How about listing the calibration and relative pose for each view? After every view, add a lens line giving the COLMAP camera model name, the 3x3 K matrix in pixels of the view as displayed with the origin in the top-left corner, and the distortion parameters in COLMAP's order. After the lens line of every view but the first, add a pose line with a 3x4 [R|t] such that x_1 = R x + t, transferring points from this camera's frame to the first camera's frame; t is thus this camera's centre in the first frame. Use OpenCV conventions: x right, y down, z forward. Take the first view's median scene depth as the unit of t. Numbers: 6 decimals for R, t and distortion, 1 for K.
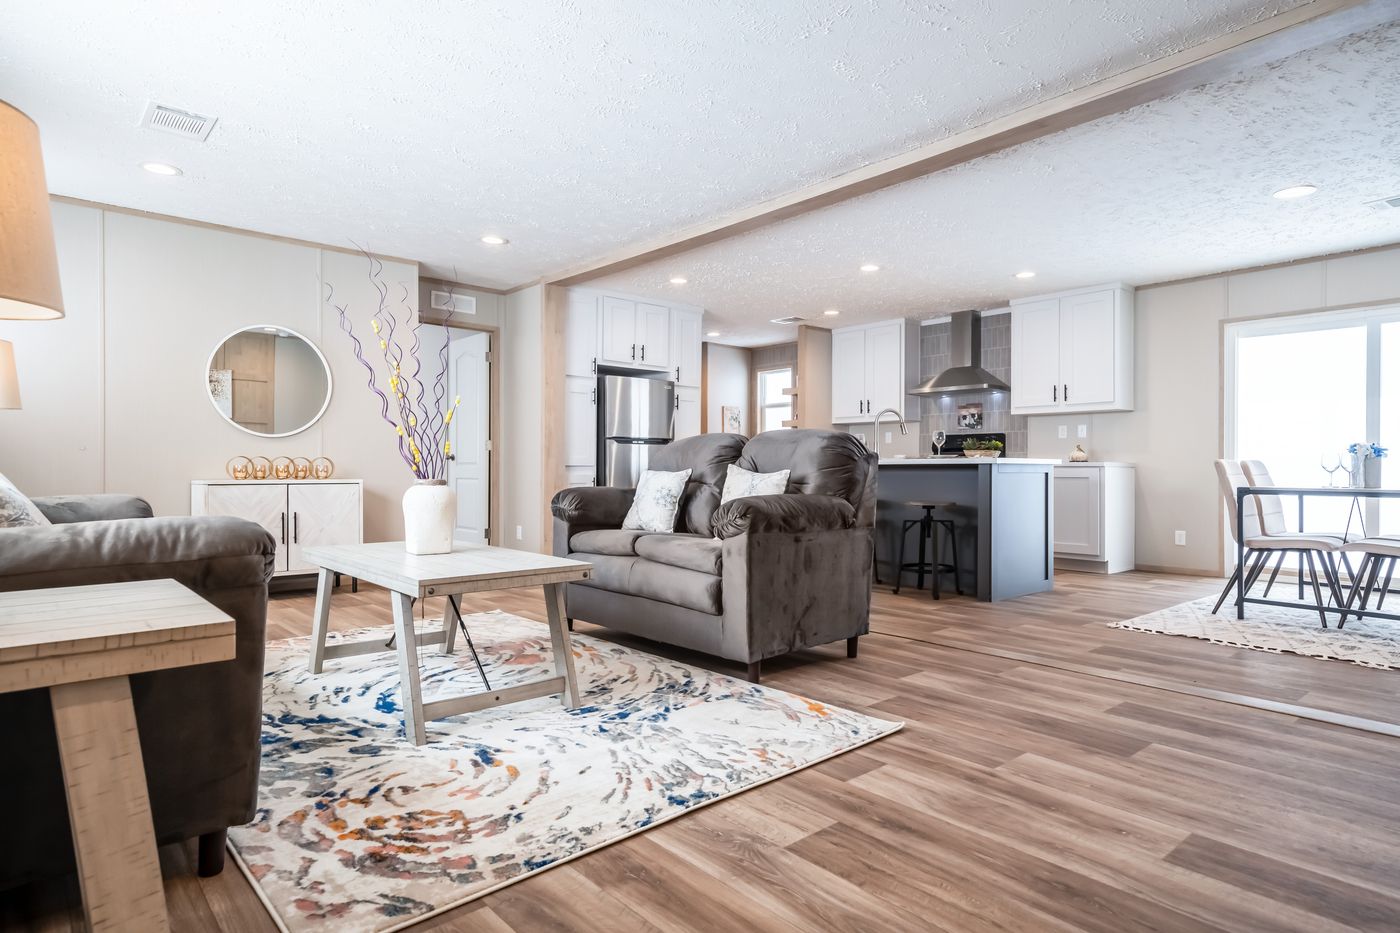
lens RADIAL K [[786.1, 0, 694.8], [0, 786.1, 468.5], [0, 0, 1]] dist [0.024481, -0.001614]
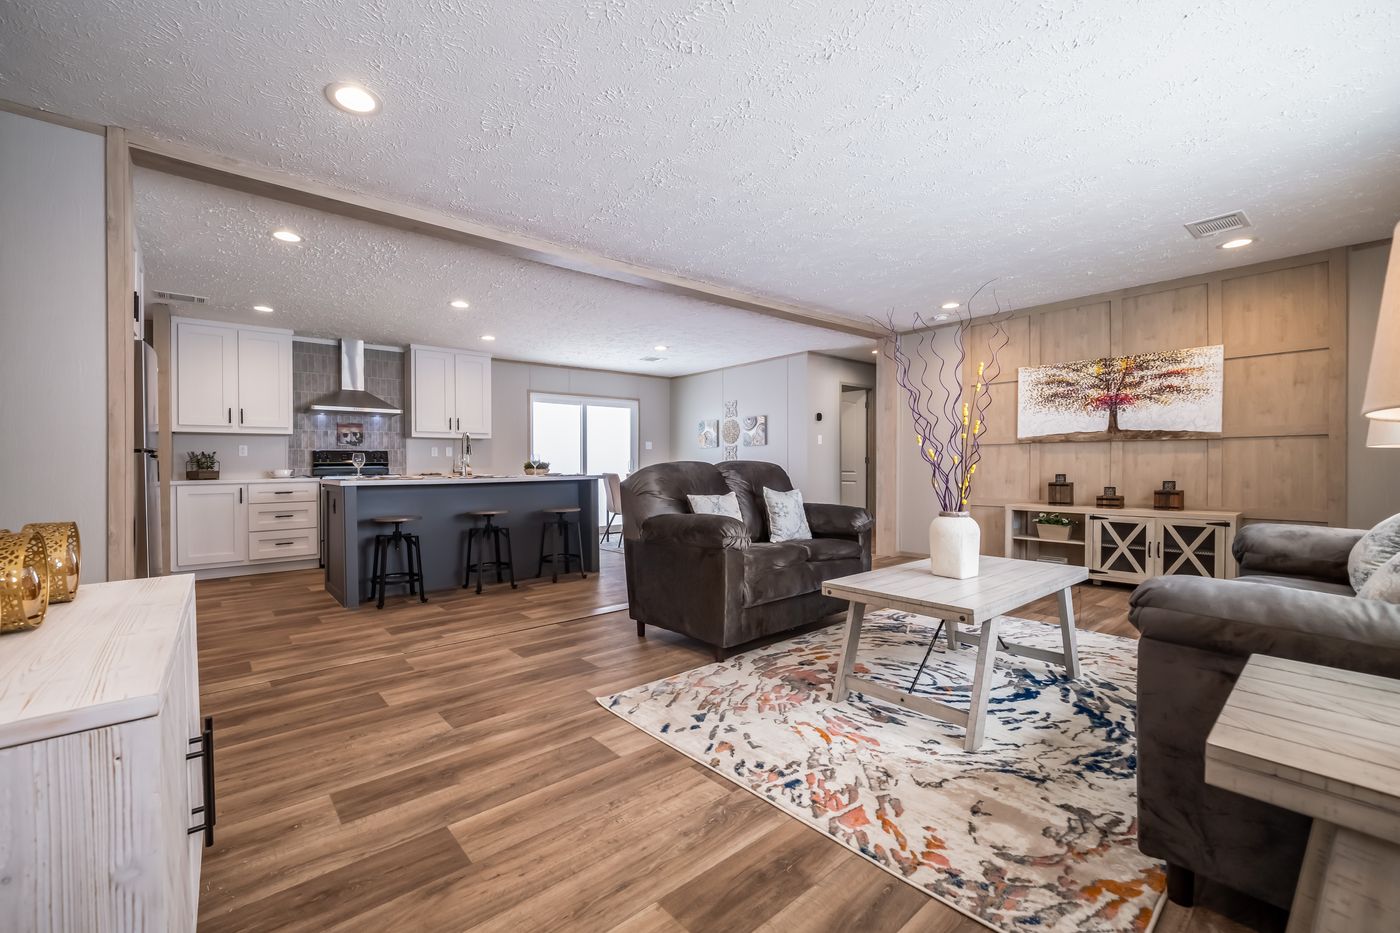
lens RADIAL K [[571.5, 0, 666.9], [0, 571.5, 481.4], [0, 0, 1]] dist [-0.011451, -0.000177]
pose [[0.042258, -0.032888, 0.998565, -1.319263], [0.008069, 0.999437, 0.032575, -0.067996], [-0.999074, 0.006681, 0.042499, 1.556540]]
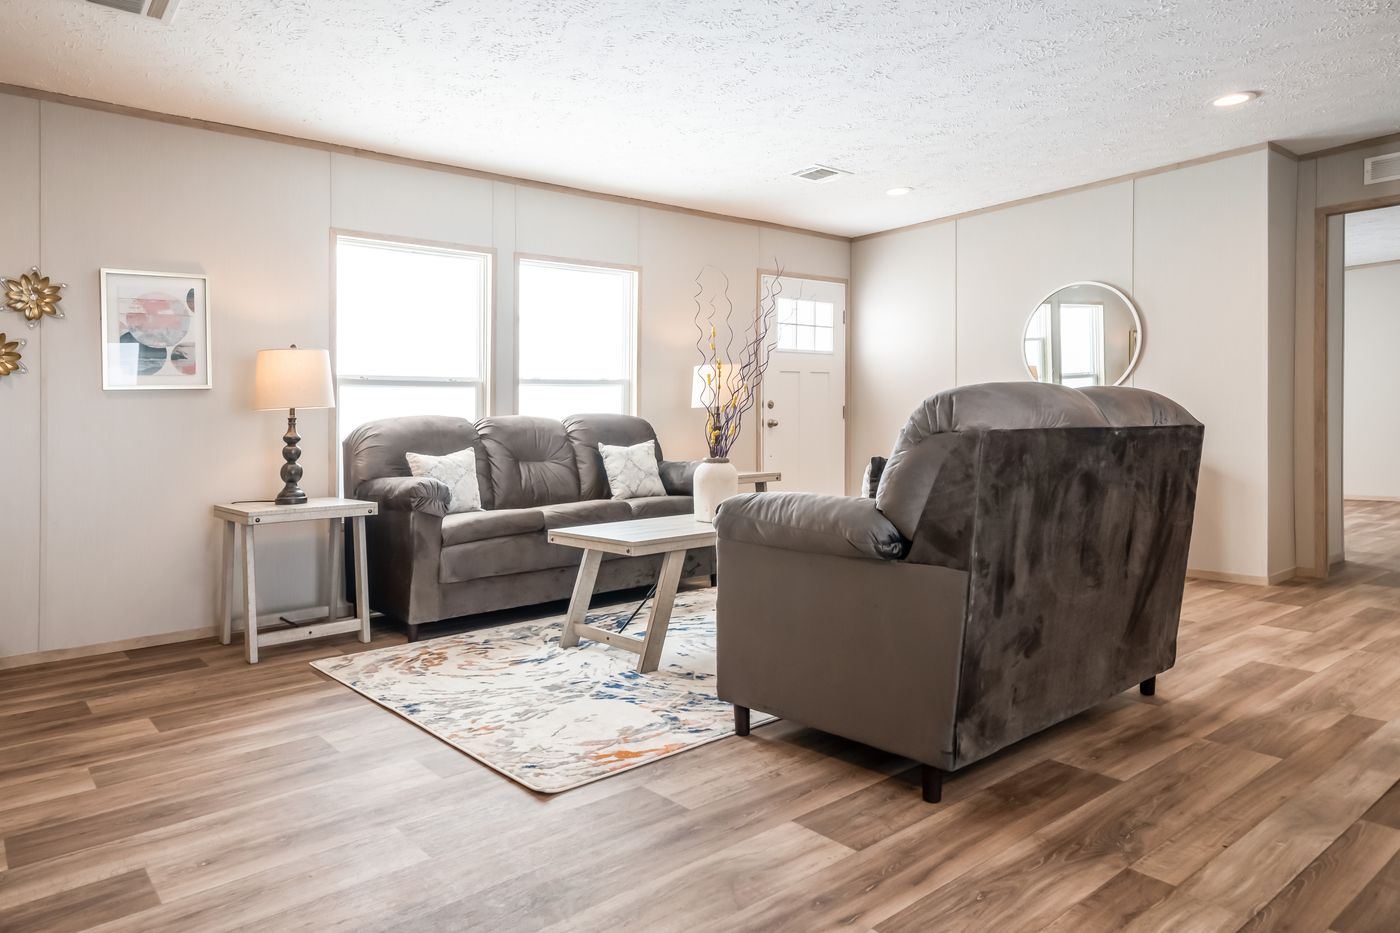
lens RADIAL K [[850.8, 0, 658.5], [0, 850.8, 444.0], [0, 0, 1]] dist [-0.025073, 0.003196]
pose [[-0.036971, 0.015422, -0.999197, 1.040320], [0.024619, 0.999591, 0.014517, -0.029153], [0.999013, -0.024063, -0.037336, 1.098044]]
